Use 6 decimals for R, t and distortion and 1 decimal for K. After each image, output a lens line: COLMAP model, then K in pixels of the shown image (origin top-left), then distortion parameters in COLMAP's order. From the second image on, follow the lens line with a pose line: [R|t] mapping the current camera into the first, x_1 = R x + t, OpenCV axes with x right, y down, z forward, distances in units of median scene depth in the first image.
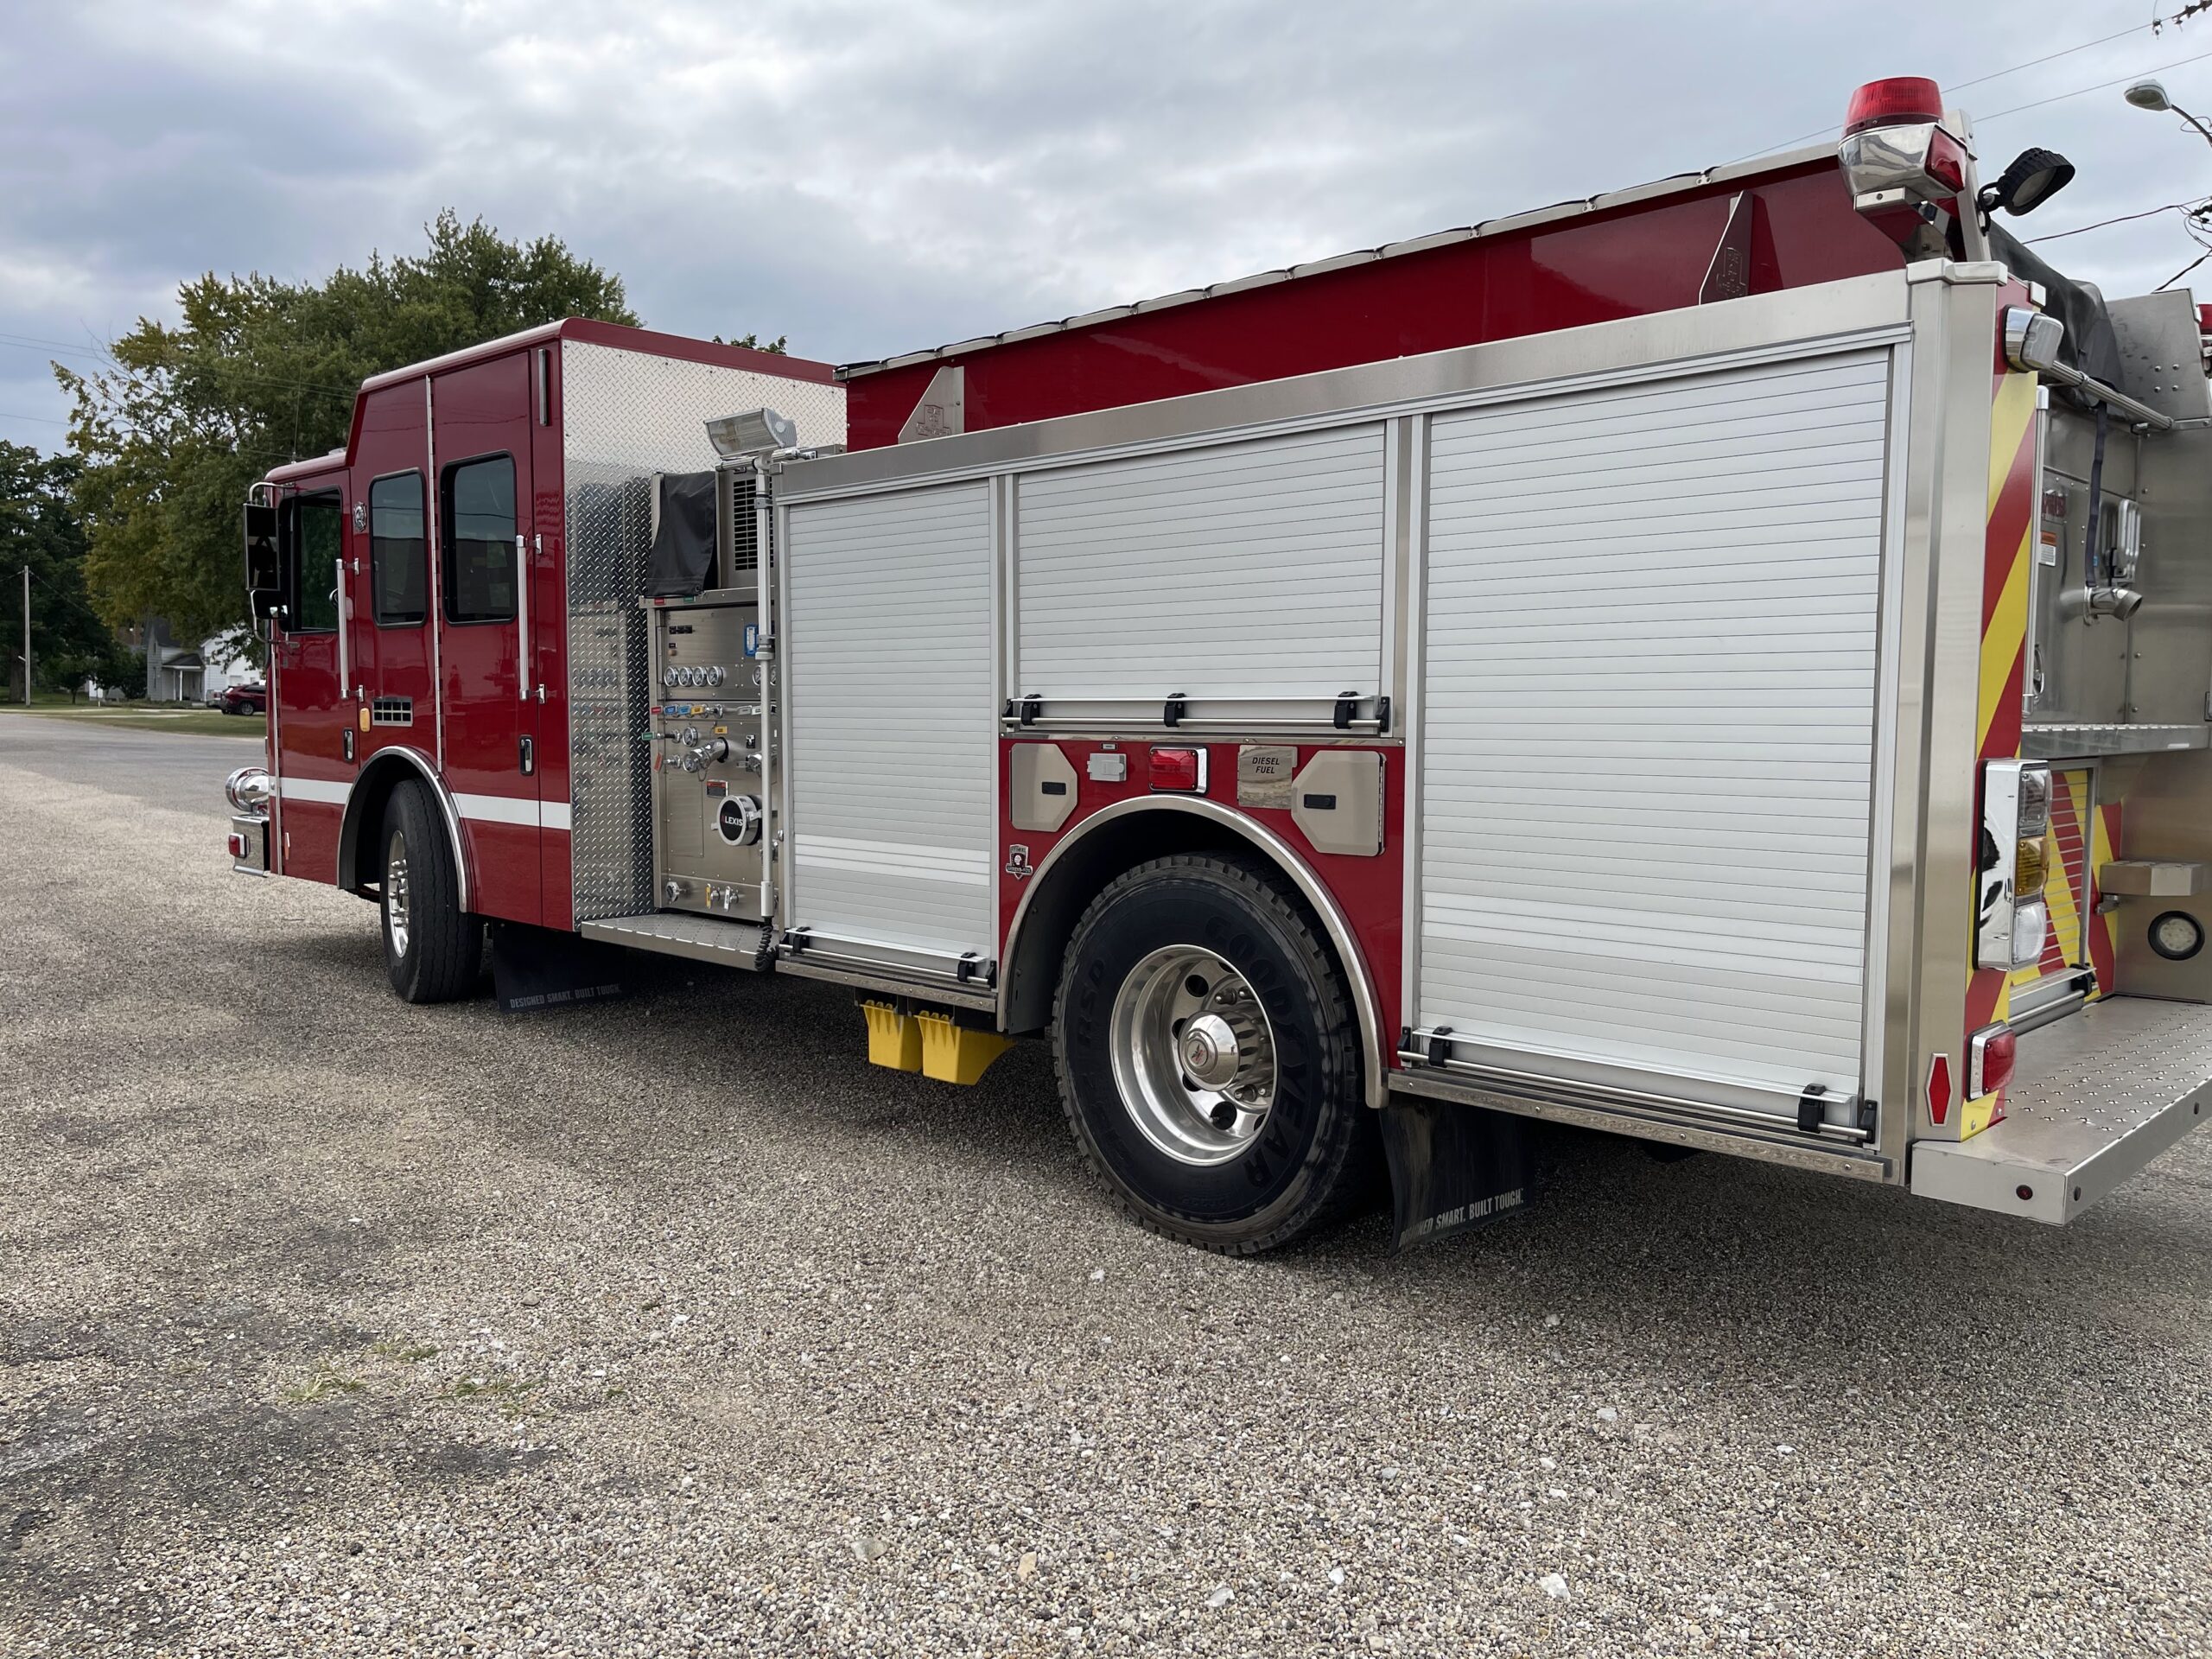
lens RADIAL K [[1676.1, 0, 1106.0], [0, 1676.1, 829.5], [0, 0, 1]] dist [0.070803, -0.099093]
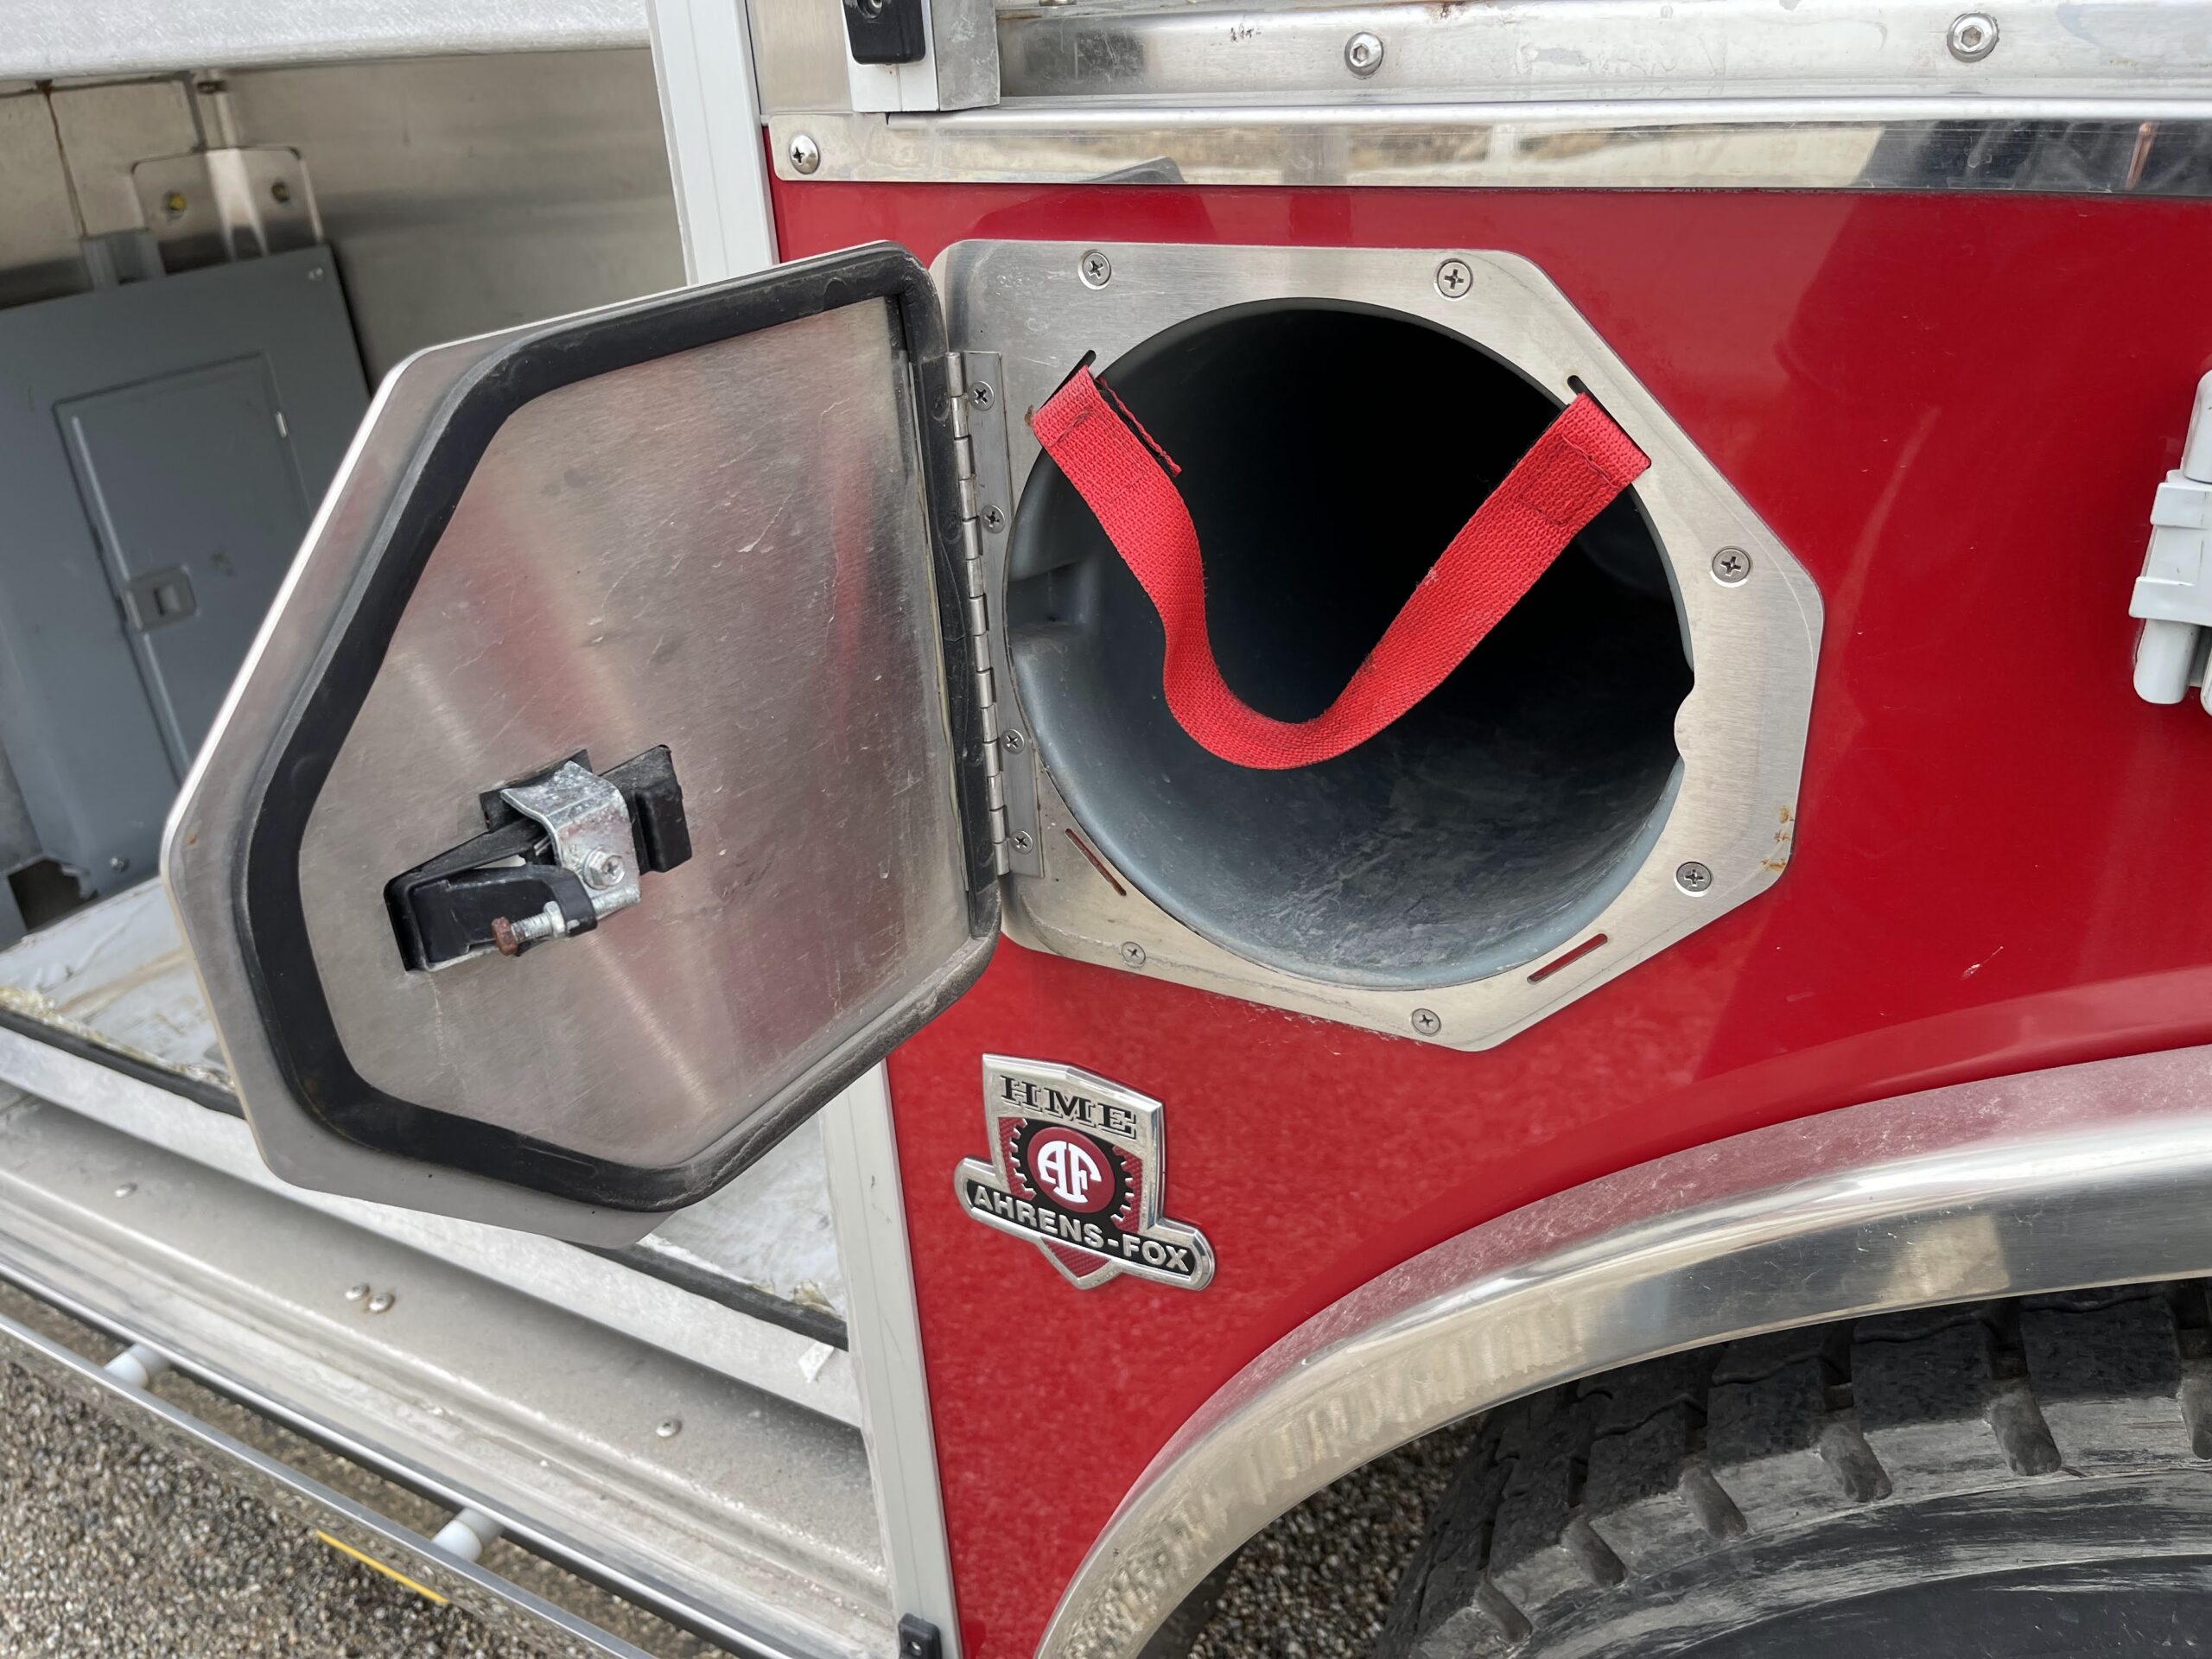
lens RADIAL K [[1724.6, 0, 1106.0], [0, 1724.6, 829.5], [0, 0, 1]] dist [0.001424, -0.050790]
pose [[0.962904, -0.156646, 0.219724, -0.079421], [0.067437, 0.928113, 0.366139, -0.058262], [-0.261283, -0.337739, 0.904247, 0.939204]]
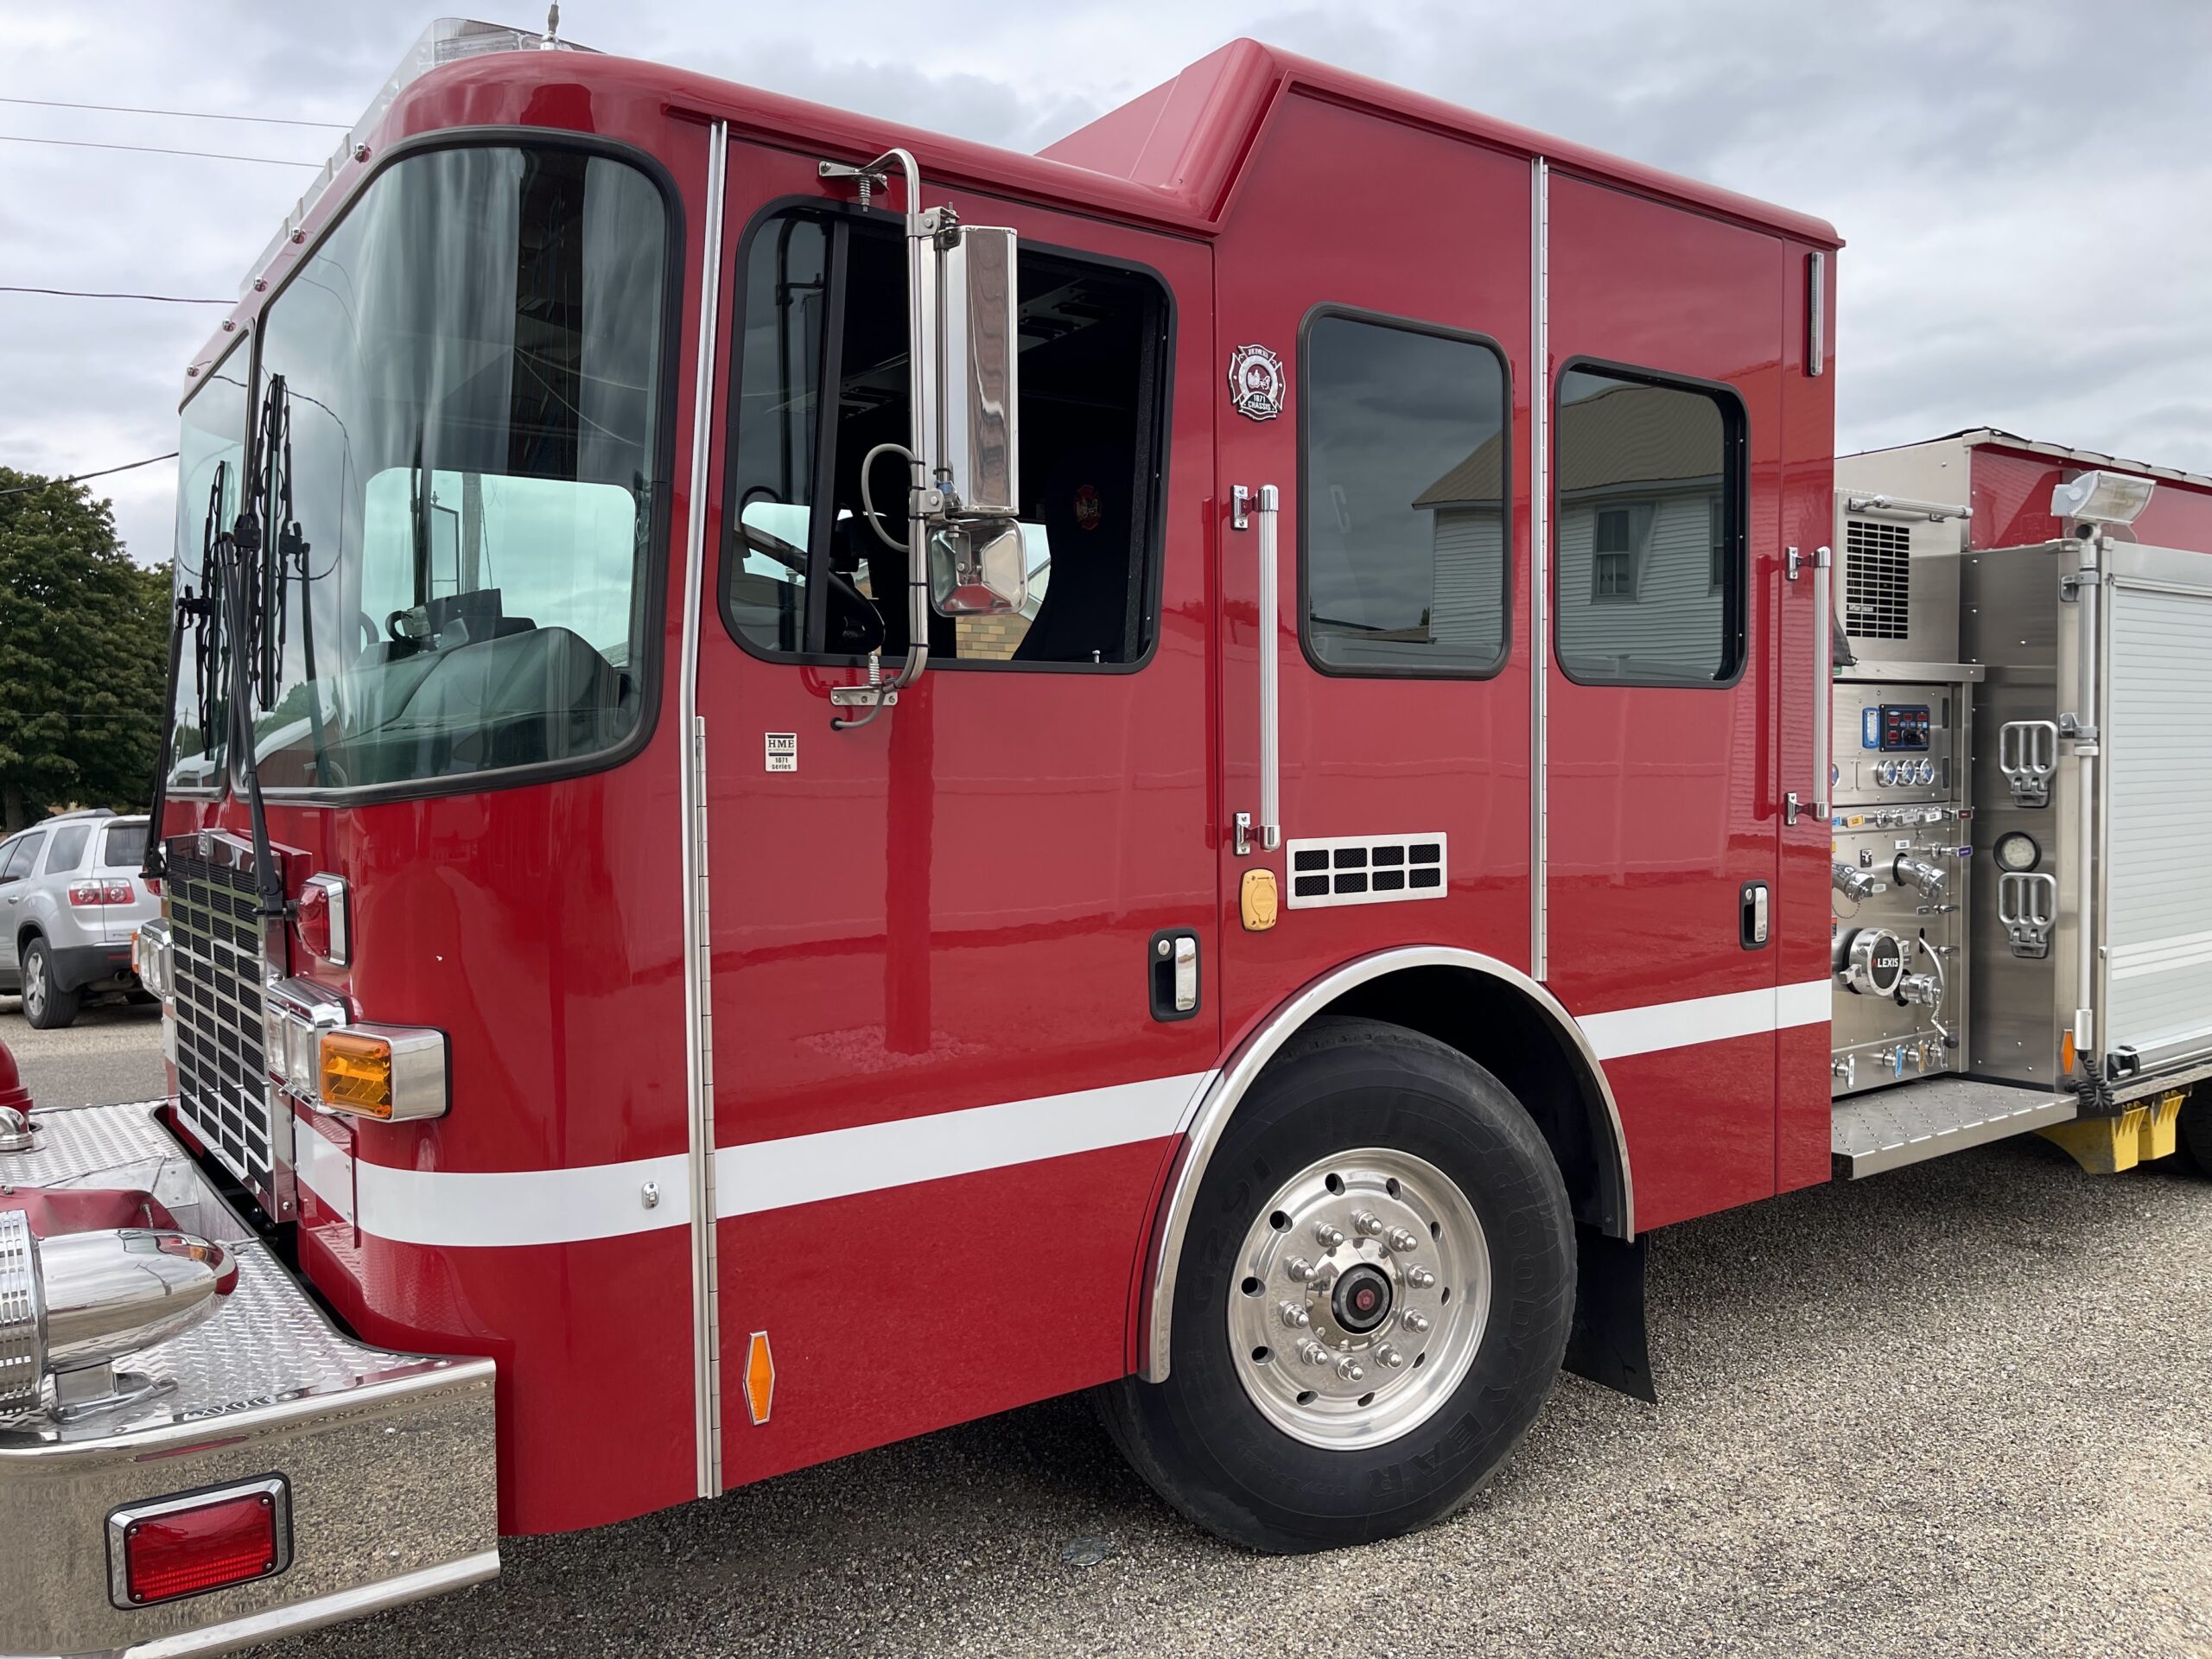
lens RADIAL K [[1676.1, 0, 1106.0], [0, 1676.1, 829.5], [0, 0, 1]] dist [0.070803, -0.099093]
pose [[0.167943, -0.044803, 0.984778, -1.438524], [0.088773, 0.995595, 0.030156, -0.166739], [-0.981792, 0.082357, 0.171180, 1.680120]]
